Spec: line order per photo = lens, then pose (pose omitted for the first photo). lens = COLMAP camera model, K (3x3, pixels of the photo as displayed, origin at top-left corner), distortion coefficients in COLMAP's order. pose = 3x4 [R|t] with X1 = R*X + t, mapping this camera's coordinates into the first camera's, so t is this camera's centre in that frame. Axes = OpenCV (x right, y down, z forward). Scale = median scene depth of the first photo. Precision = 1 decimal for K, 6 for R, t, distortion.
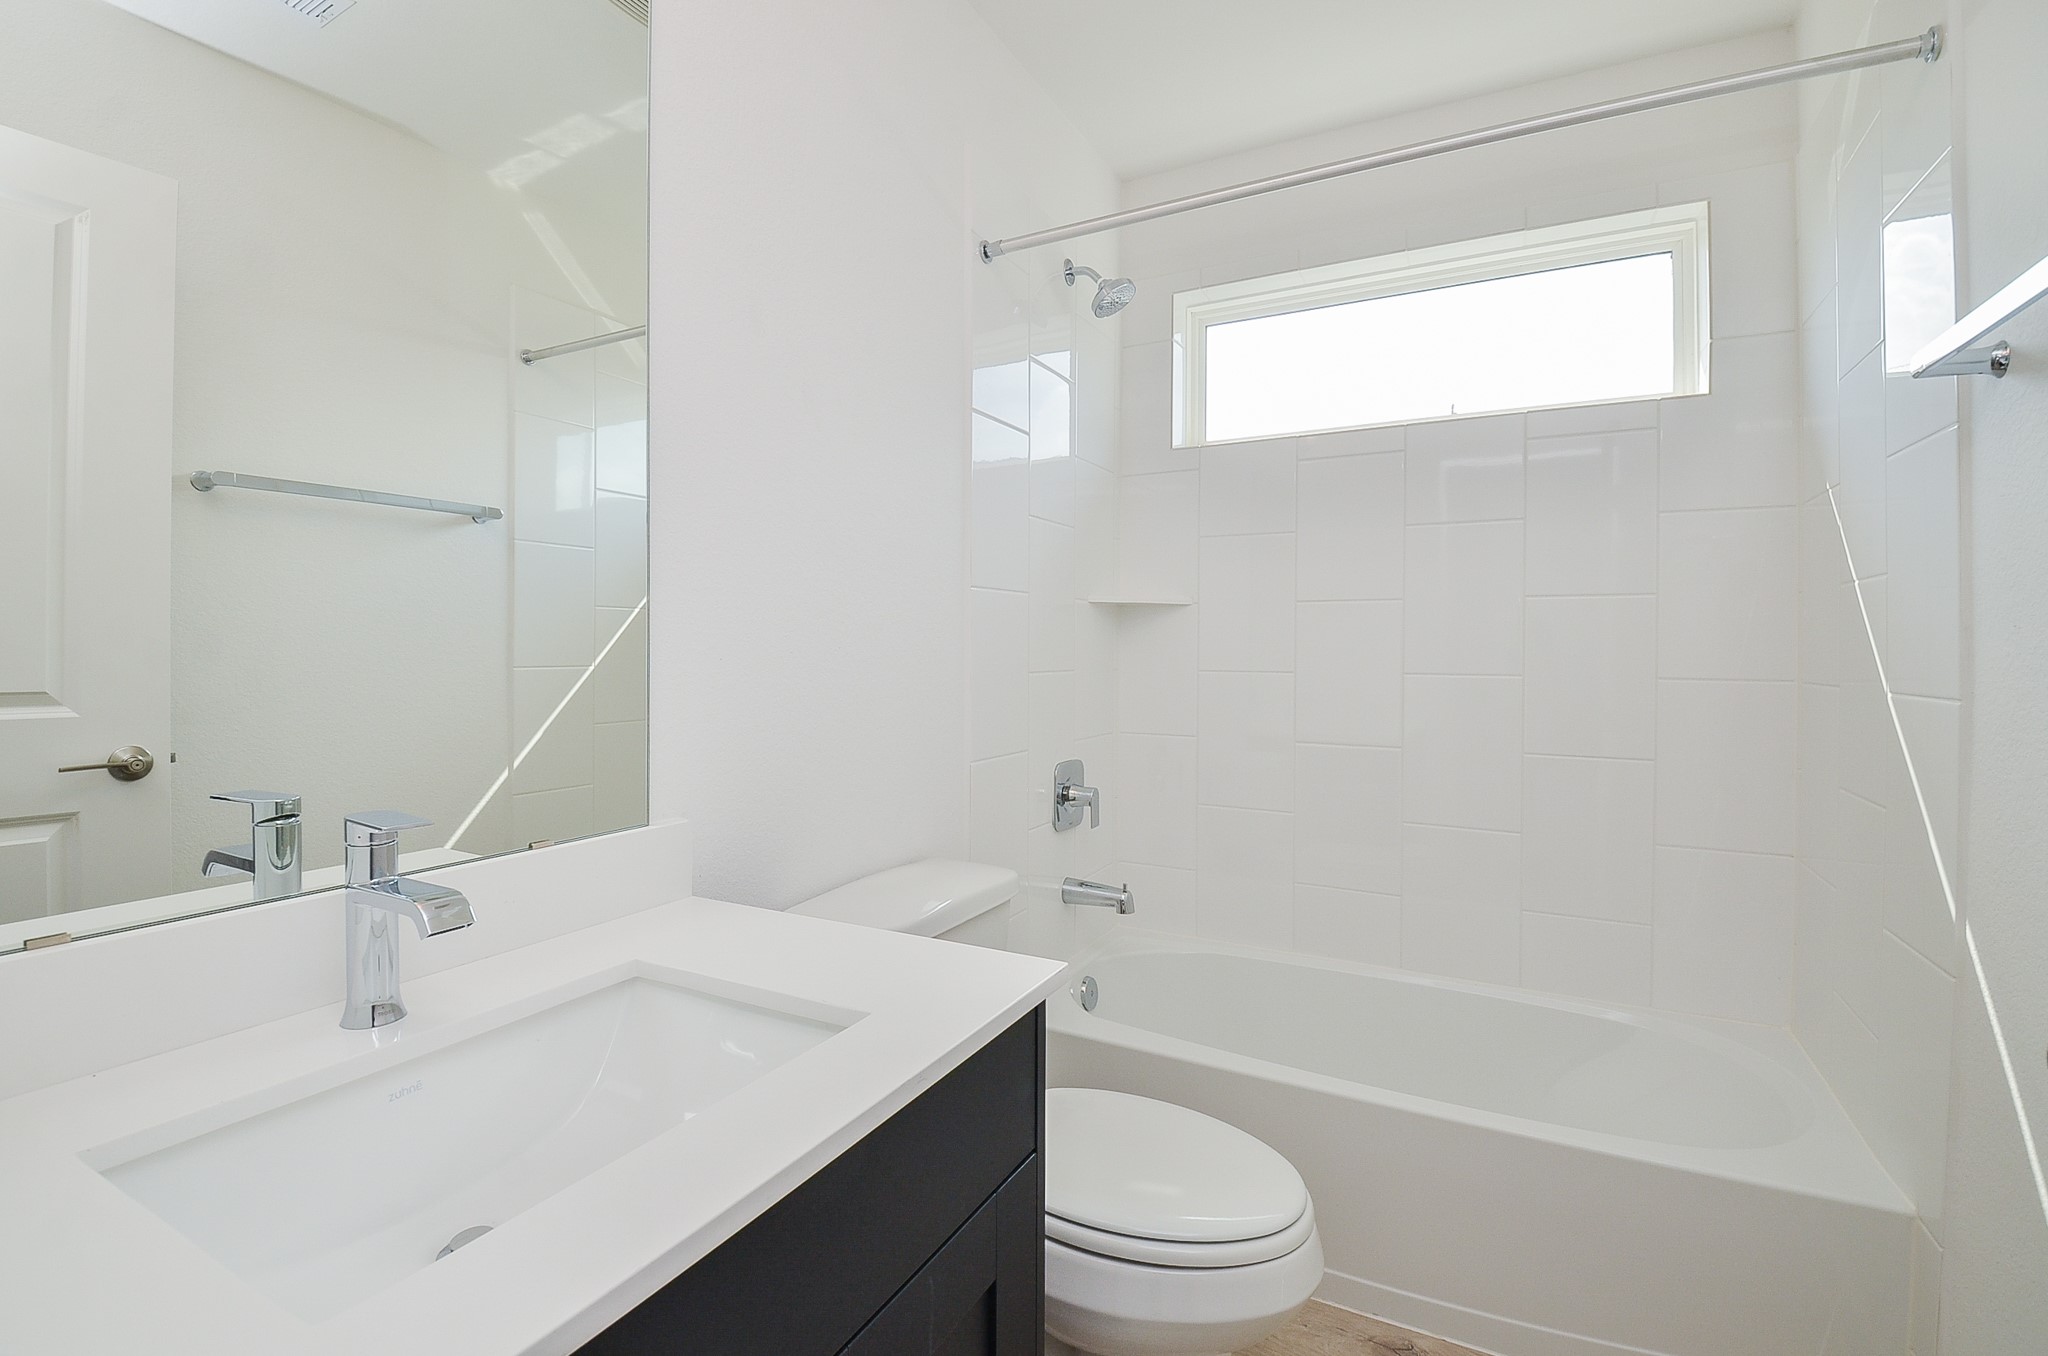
lens RADIAL K [[935.6, 0, 1025.2], [0, 935.6, 652.9], [0, 0, 1]] dist [0.000312, -0.015230]
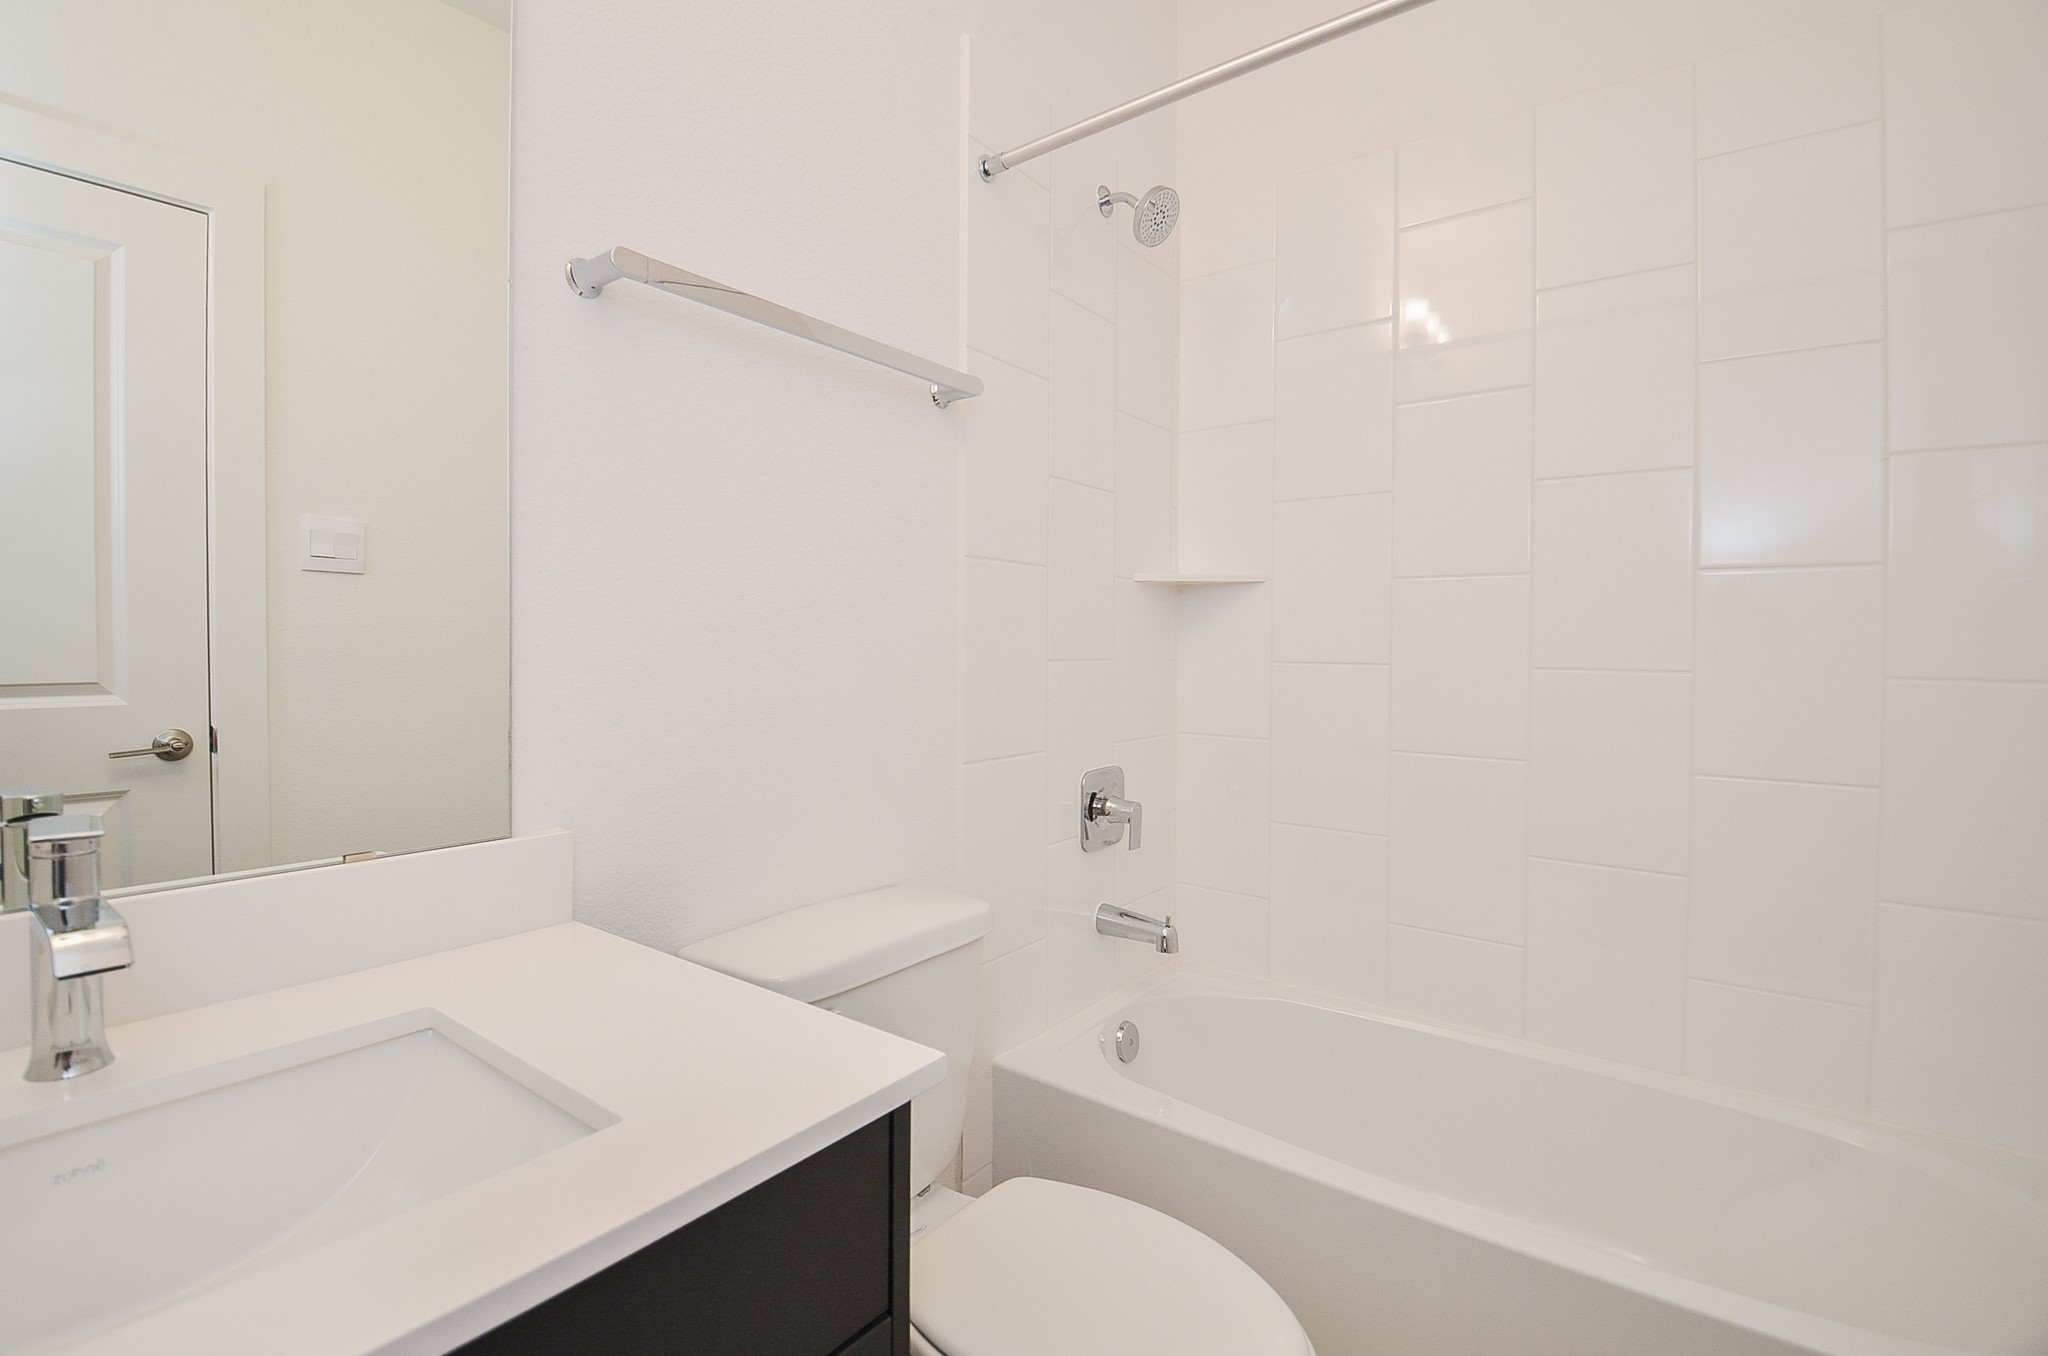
lens RADIAL K [[918.0, 0, 1026.7], [0, 918.0, 654.6], [0, 0, 1]] dist [0.003026, -0.015841]
pose [[0.985792, 0.001640, -0.167965, 0.122023], [-0.002187, 0.999993, -0.003068, 0.013277], [0.167959, 0.003391, 0.985788, 0.164056]]
